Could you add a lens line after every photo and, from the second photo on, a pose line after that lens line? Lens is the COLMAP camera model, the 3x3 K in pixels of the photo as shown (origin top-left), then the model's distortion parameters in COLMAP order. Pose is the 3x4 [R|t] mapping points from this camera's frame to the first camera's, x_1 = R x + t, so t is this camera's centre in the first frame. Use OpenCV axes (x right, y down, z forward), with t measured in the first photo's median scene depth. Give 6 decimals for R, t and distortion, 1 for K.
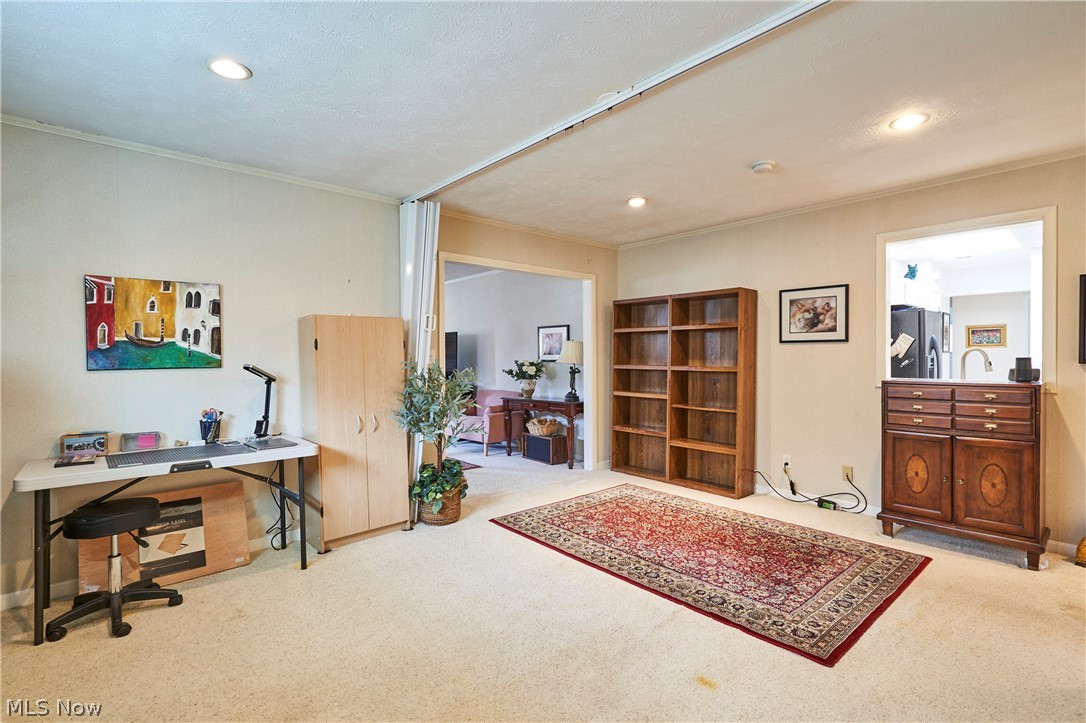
lens RADIAL K [[501.8, 0, 538.2], [0, 501.8, 361.2], [0, 0, 1]] dist [0.003355, 0.000453]
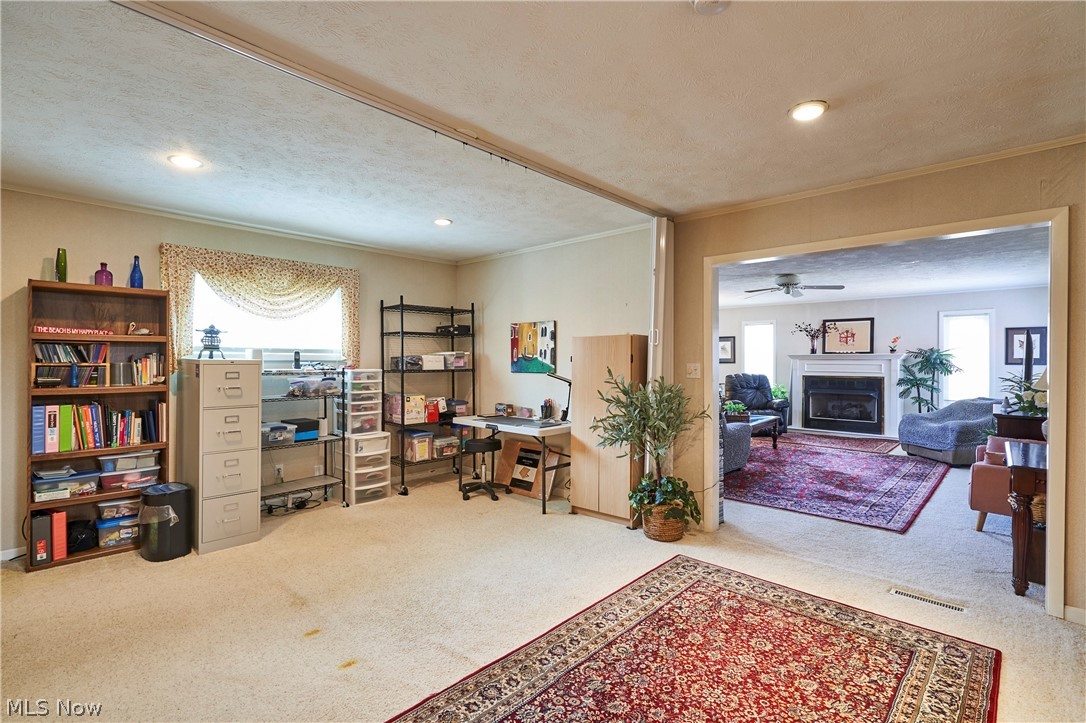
lens RADIAL K [[501.8, 0, 545.8], [0, 501.8, 364.9], [0, 0, 1]] dist [0.003355, 0.000453]
pose [[0.099792, 0.017077, -0.994862, 0.904072], [-0.013863, 0.999780, 0.015771, -0.037626], [0.994912, 0.012218, 0.100007, 0.797814]]
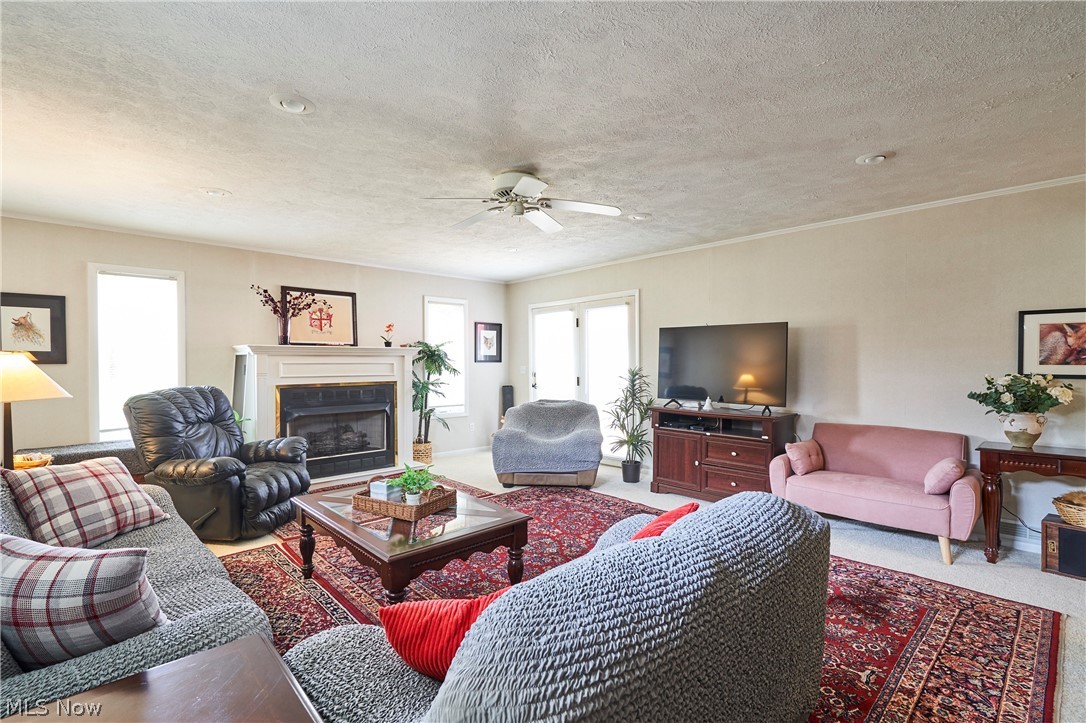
lens RADIAL K [[501.8, 0, 543.4], [0, 501.8, 363.5], [0, 0, 1]] dist [0.003355, 0.000453]
pose [[0.999219, 0.007867, 0.038711, -1.027517], [-0.007646, 0.999954, -0.005863, -0.015747], [-0.038755, 0.005562, 0.999233, 0.998887]]
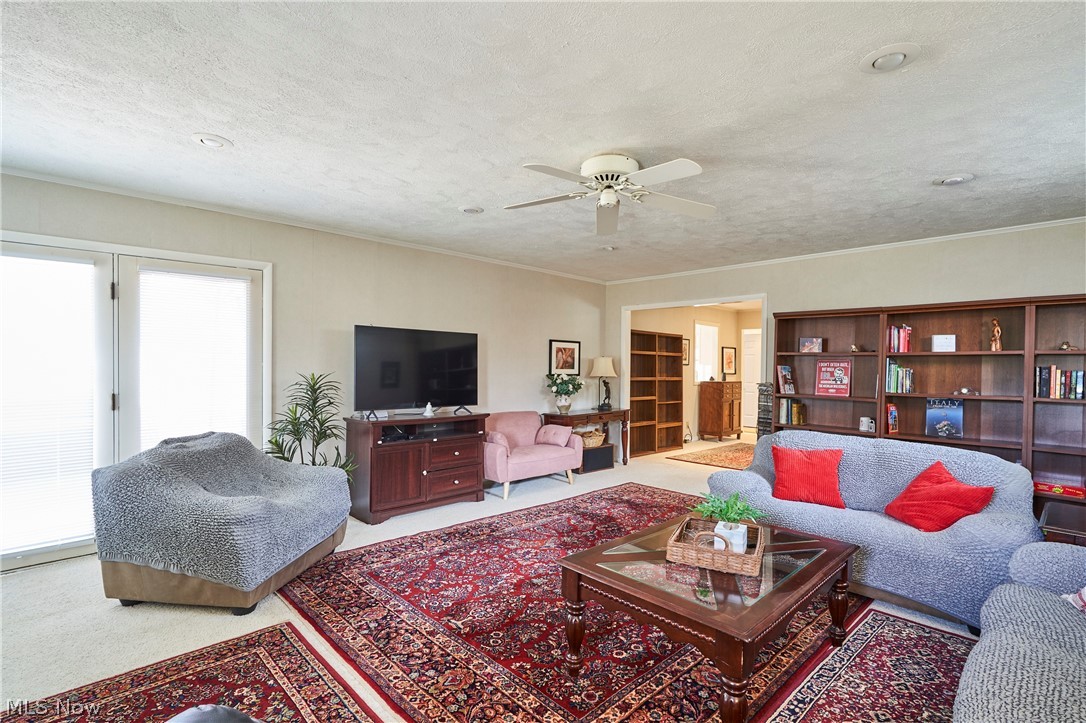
lens RADIAL K [[501.8, 0, 544.9], [0, 501.8, 367.8], [0, 0, 1]] dist [0.003355, 0.000453]
pose [[-0.043394, 0.002973, 0.999054, -1.903810], [0.001360, 0.999995, -0.002917, -0.025434], [-0.999057, 0.001232, -0.043397, 2.128551]]
